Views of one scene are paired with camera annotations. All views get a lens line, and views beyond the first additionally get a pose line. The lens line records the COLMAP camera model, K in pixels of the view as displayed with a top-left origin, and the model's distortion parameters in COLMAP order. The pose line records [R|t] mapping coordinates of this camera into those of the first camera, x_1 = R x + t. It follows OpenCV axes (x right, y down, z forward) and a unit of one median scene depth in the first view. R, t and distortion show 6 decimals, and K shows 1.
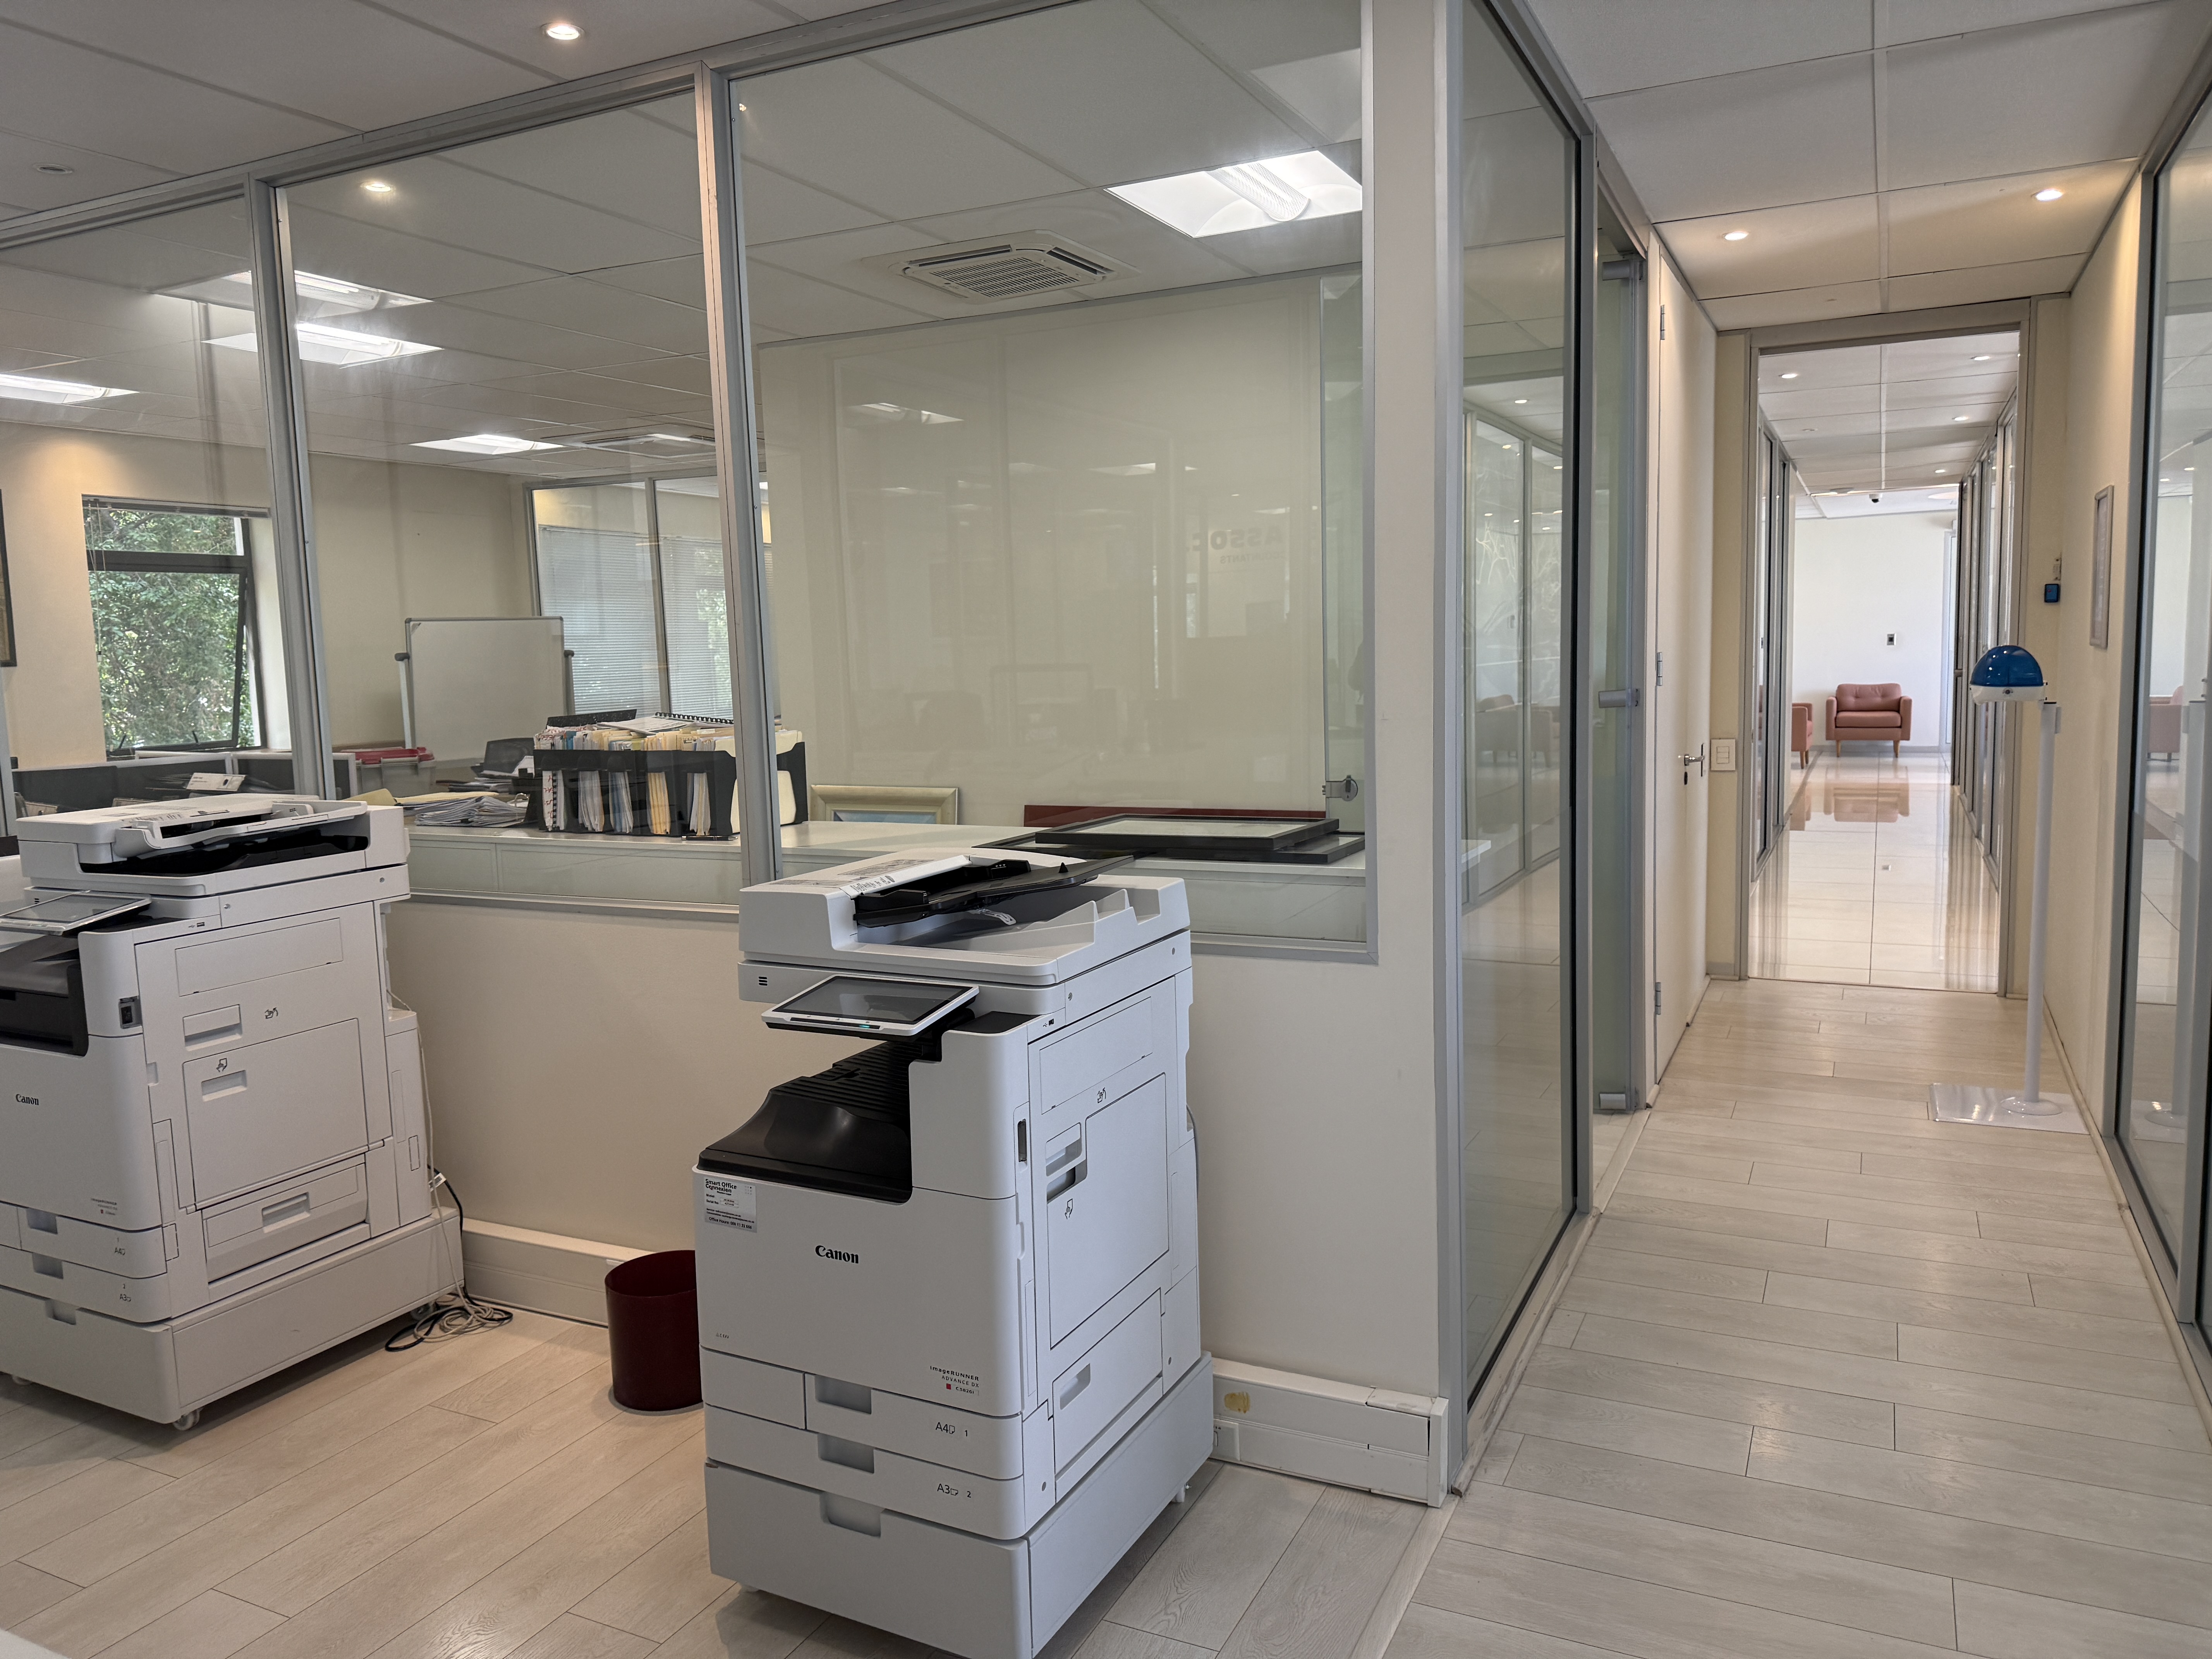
lens RADIAL K [[1563.4, 0, 1115.4], [0, 1563.4, 808.3], [0, 0, 1]] dist [0.040165, -0.049767]
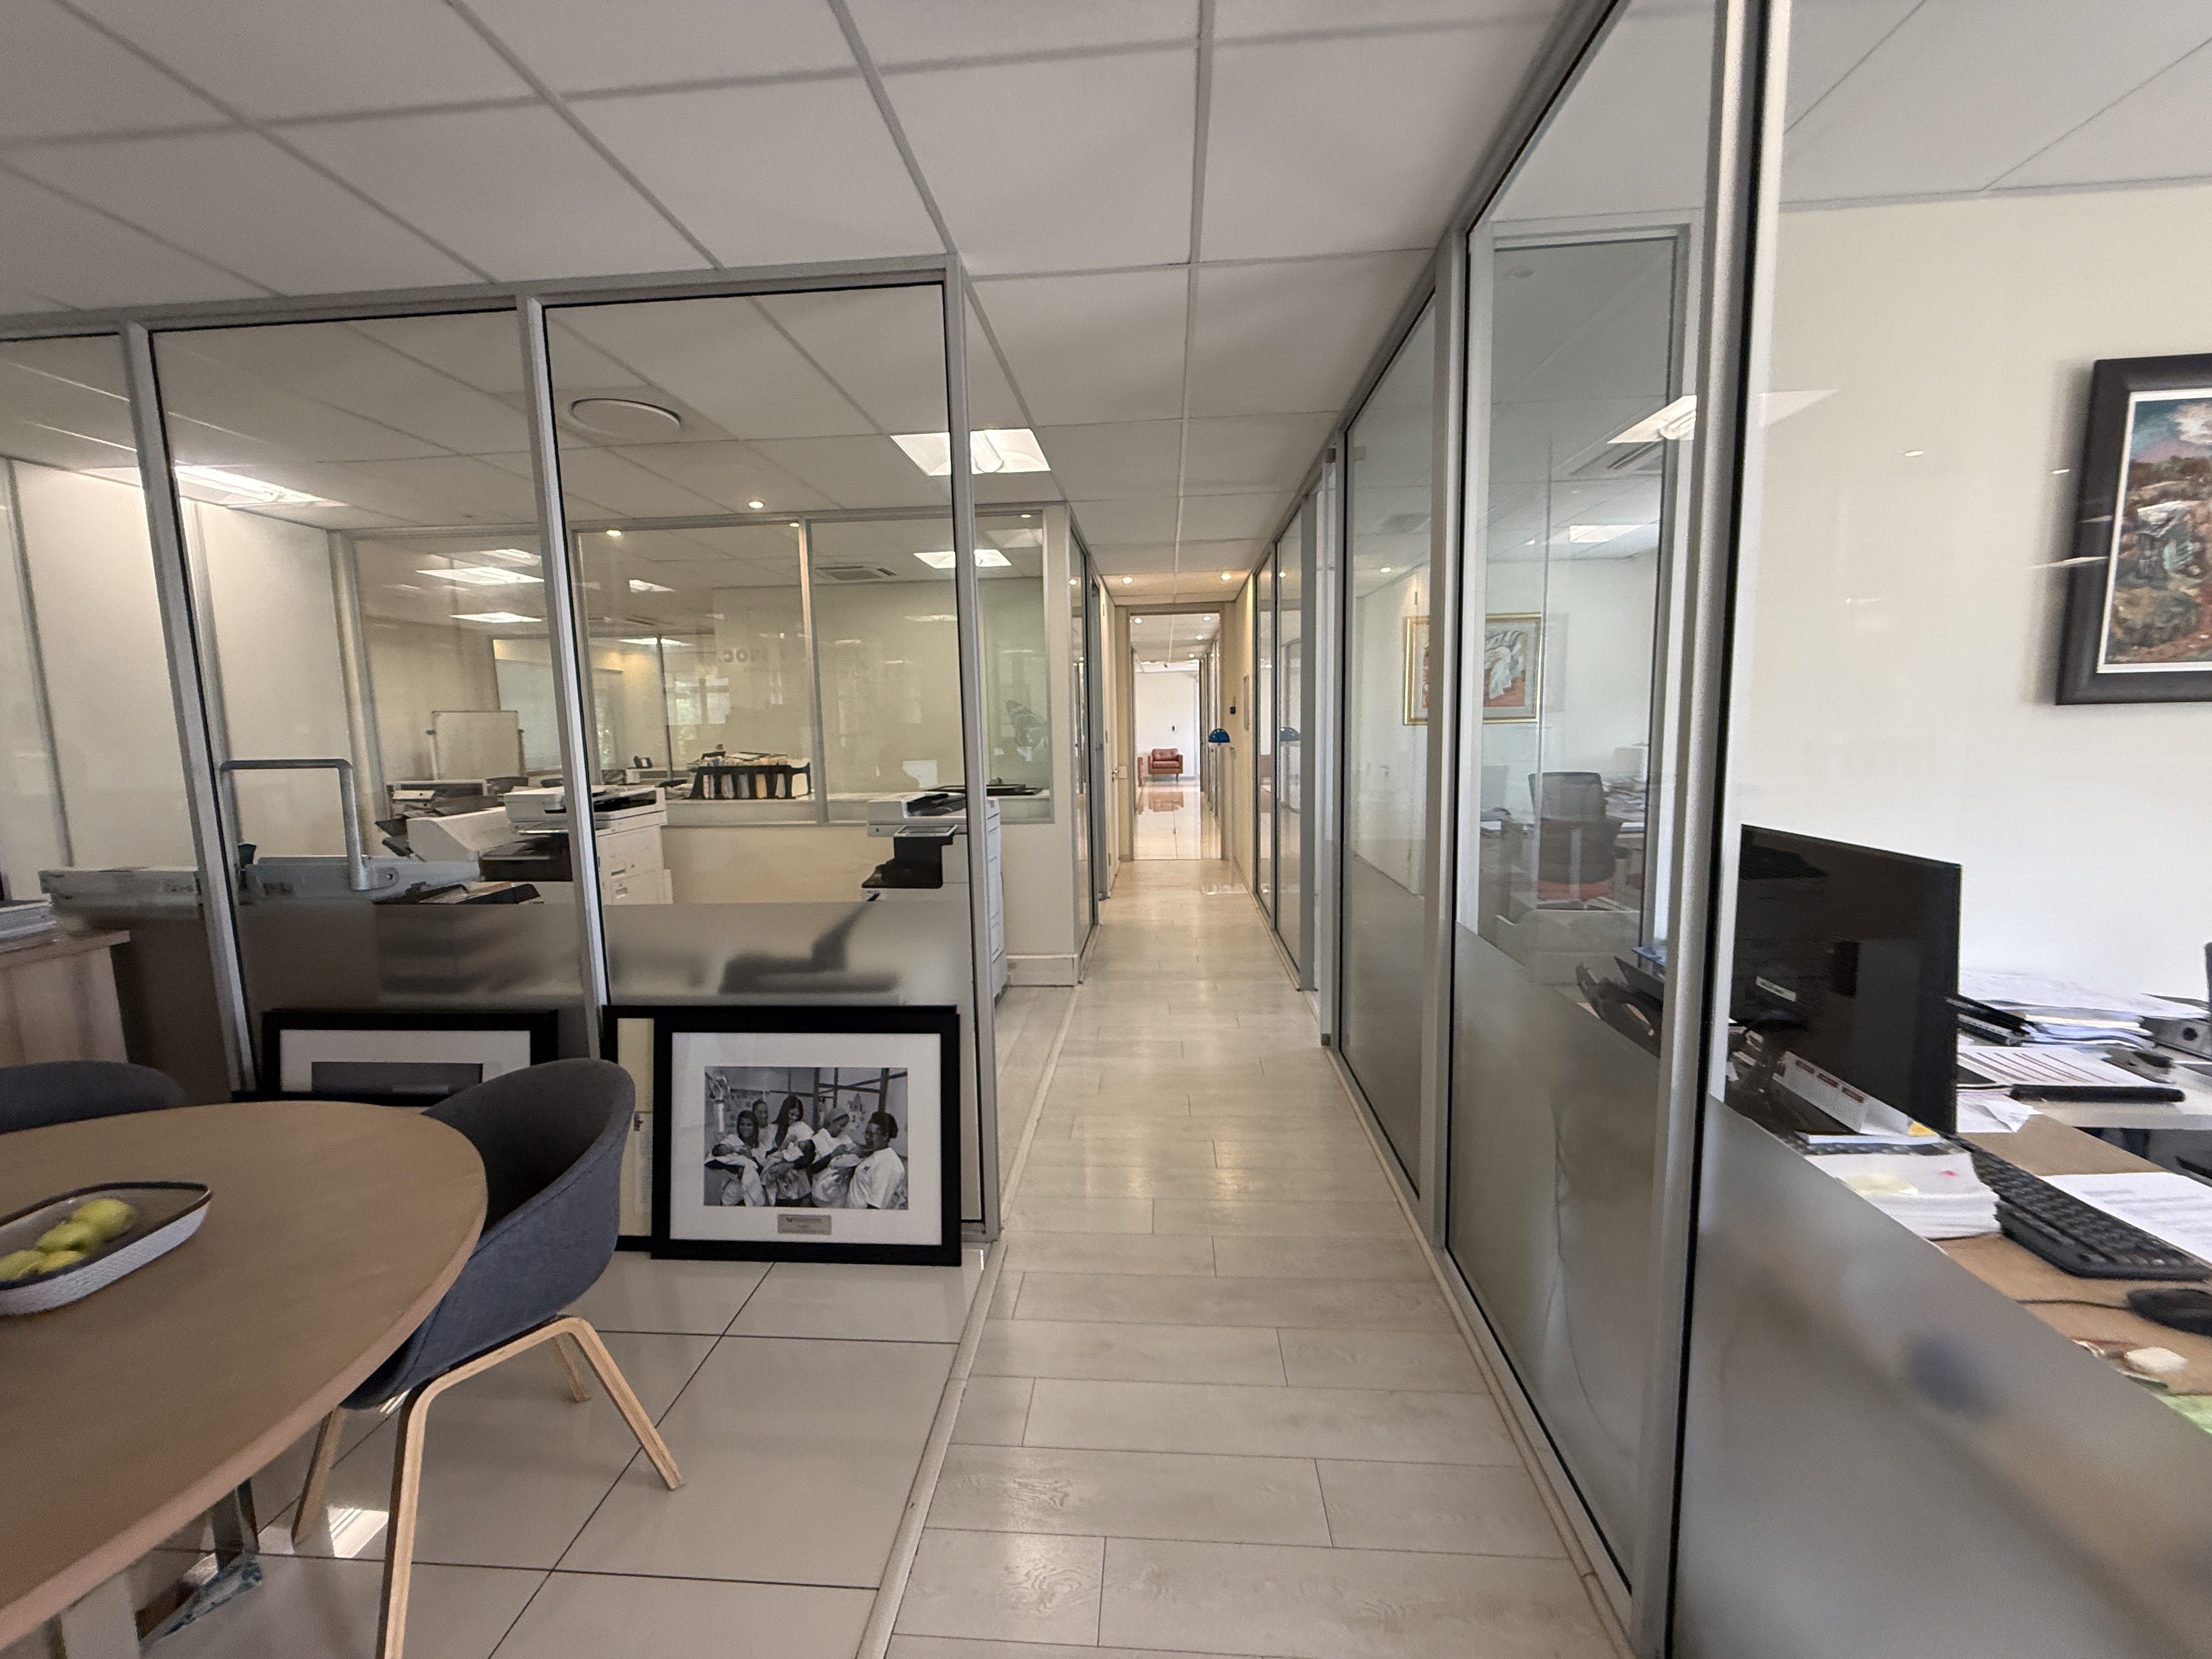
lens RADIAL K [[886.4, 0, 1100.2], [0, 886.4, 823.4], [0, 0, 1]] dist [0.012251, 0.000313]
pose [[0.929171, -0.034618, 0.368027, -0.219753], [0.034521, 0.999380, 0.006849, 0.047009], [-0.368036, 0.006341, 0.929790, -0.393200]]
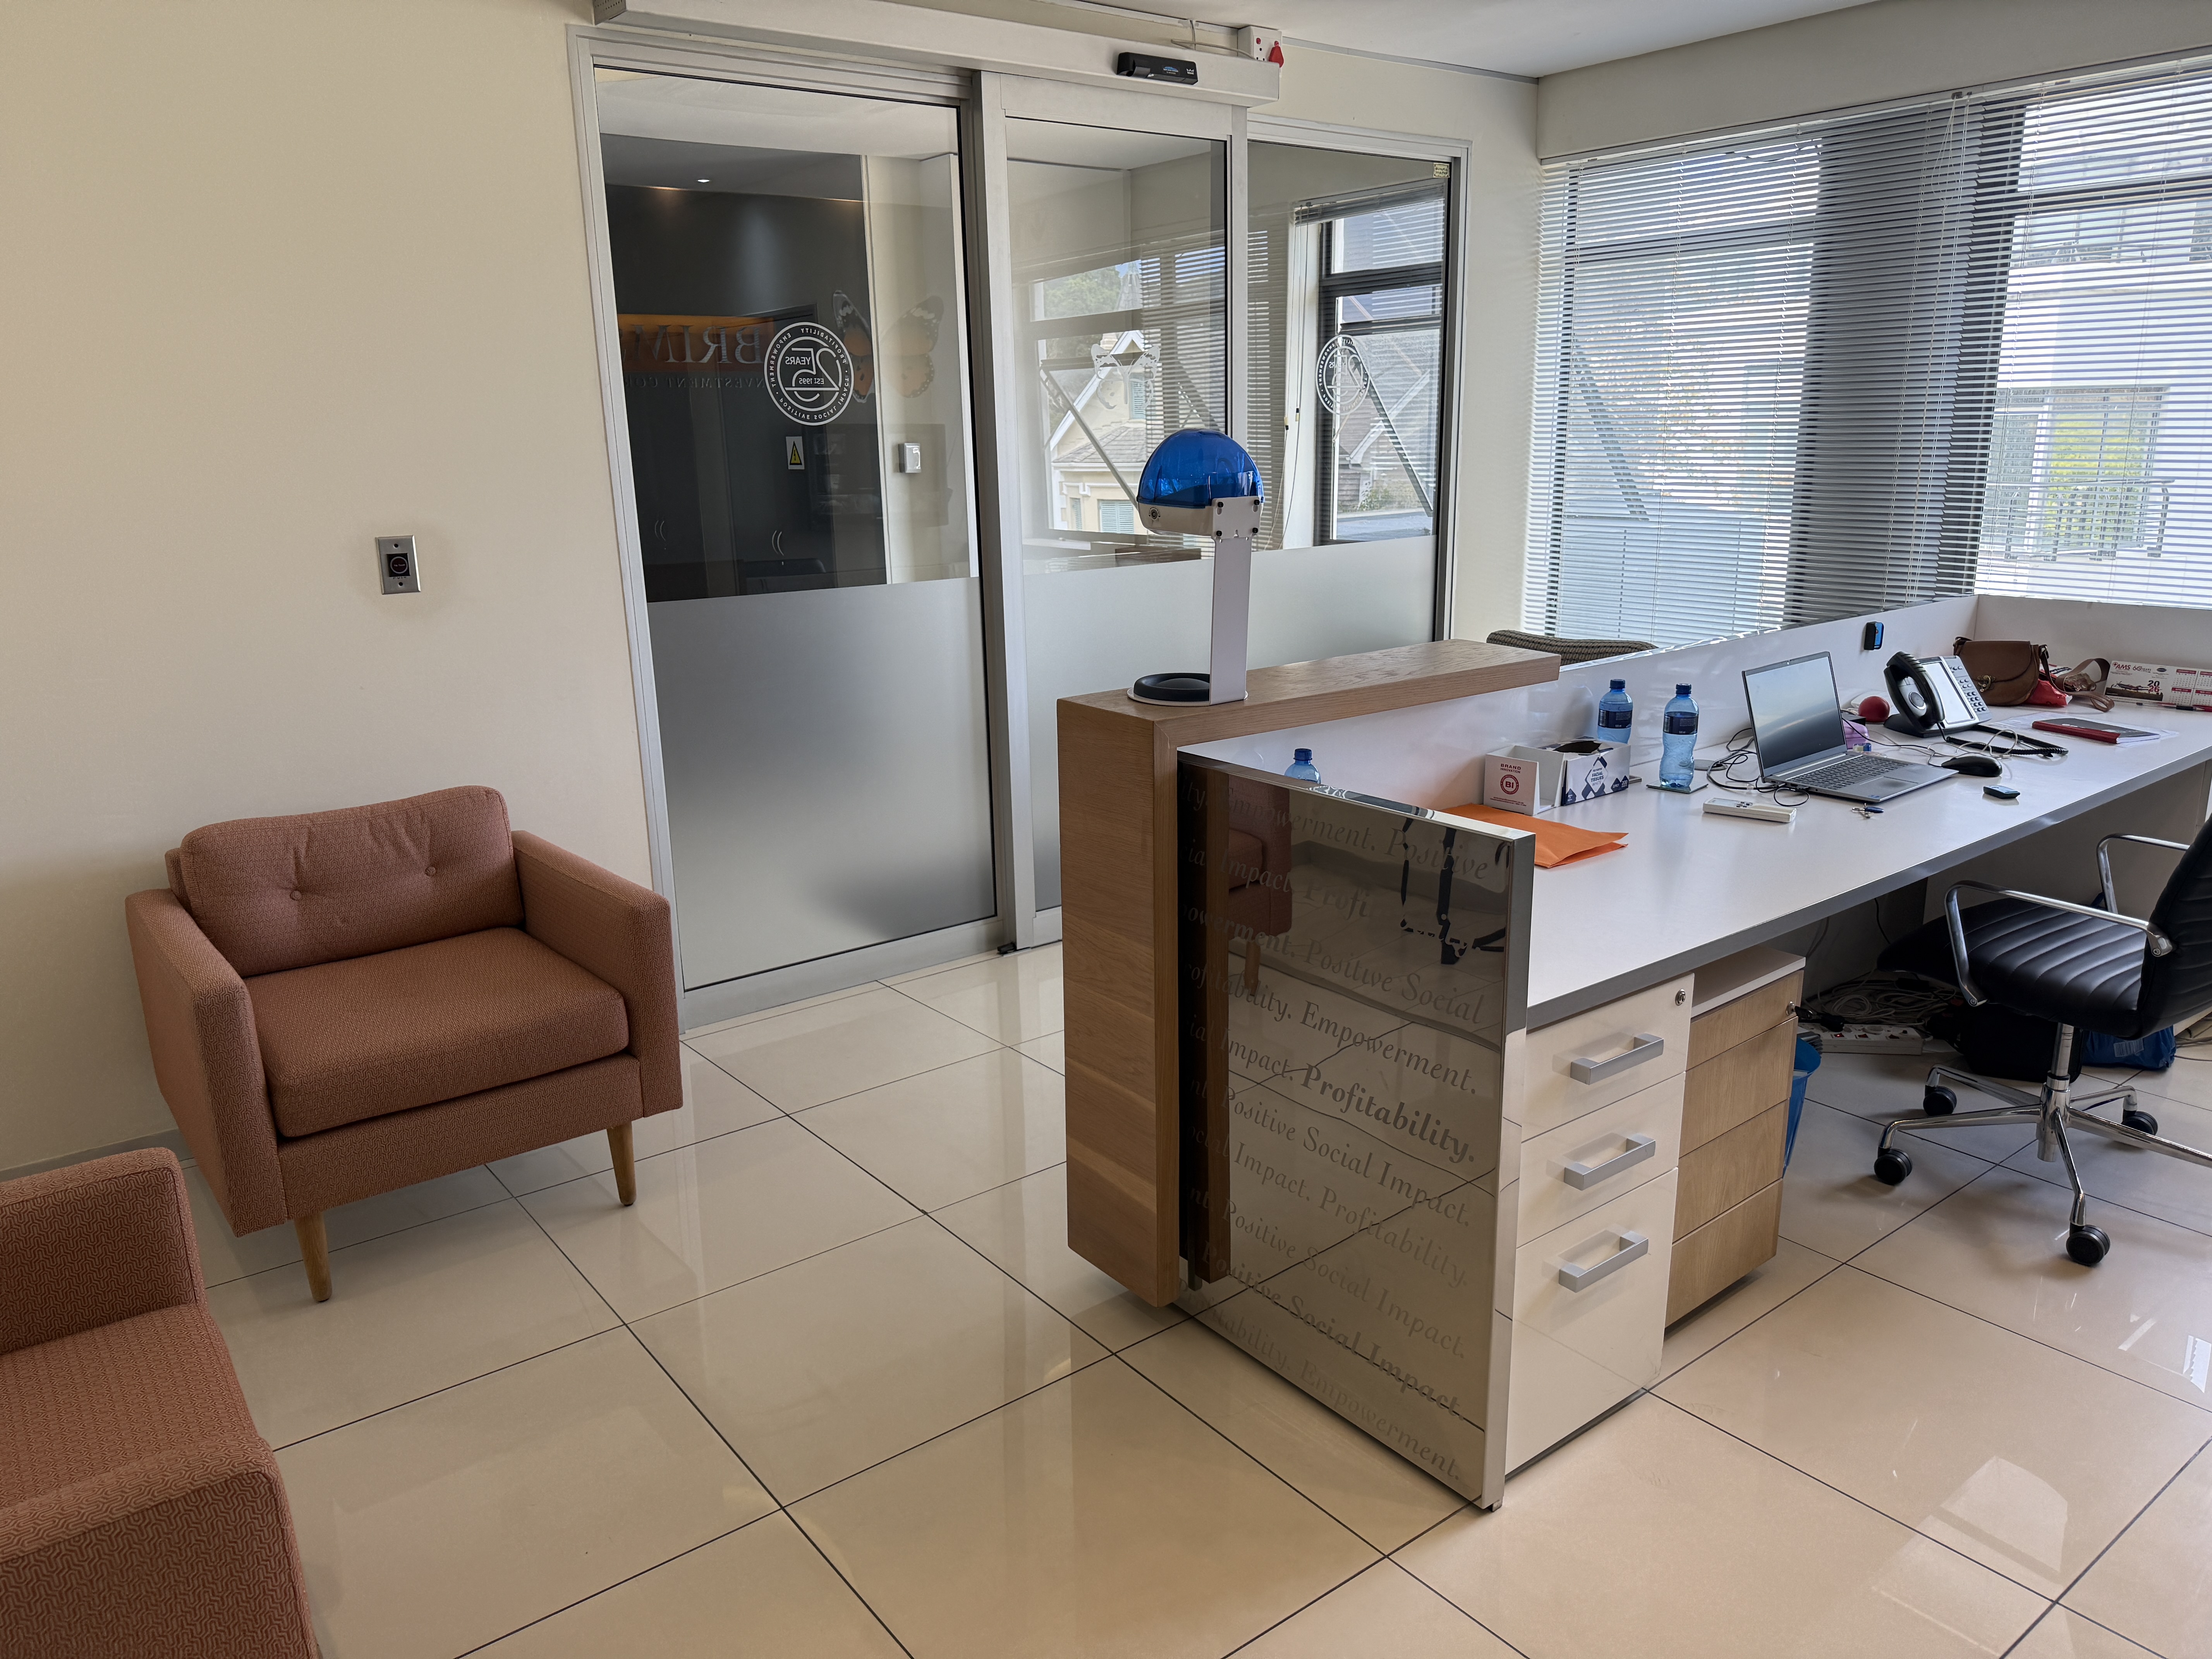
lens RADIAL K [[1563.4, 0, 1115.4], [0, 1563.4, 808.3], [0, 0, 1]] dist [0.040165, -0.049767]
pose [[0.435362, -0.201553, 0.877403, 1.294729], [0.100363, 0.979407, 0.175185, -0.379856], [-0.894644, 0.011790, 0.446625, 3.061478]]
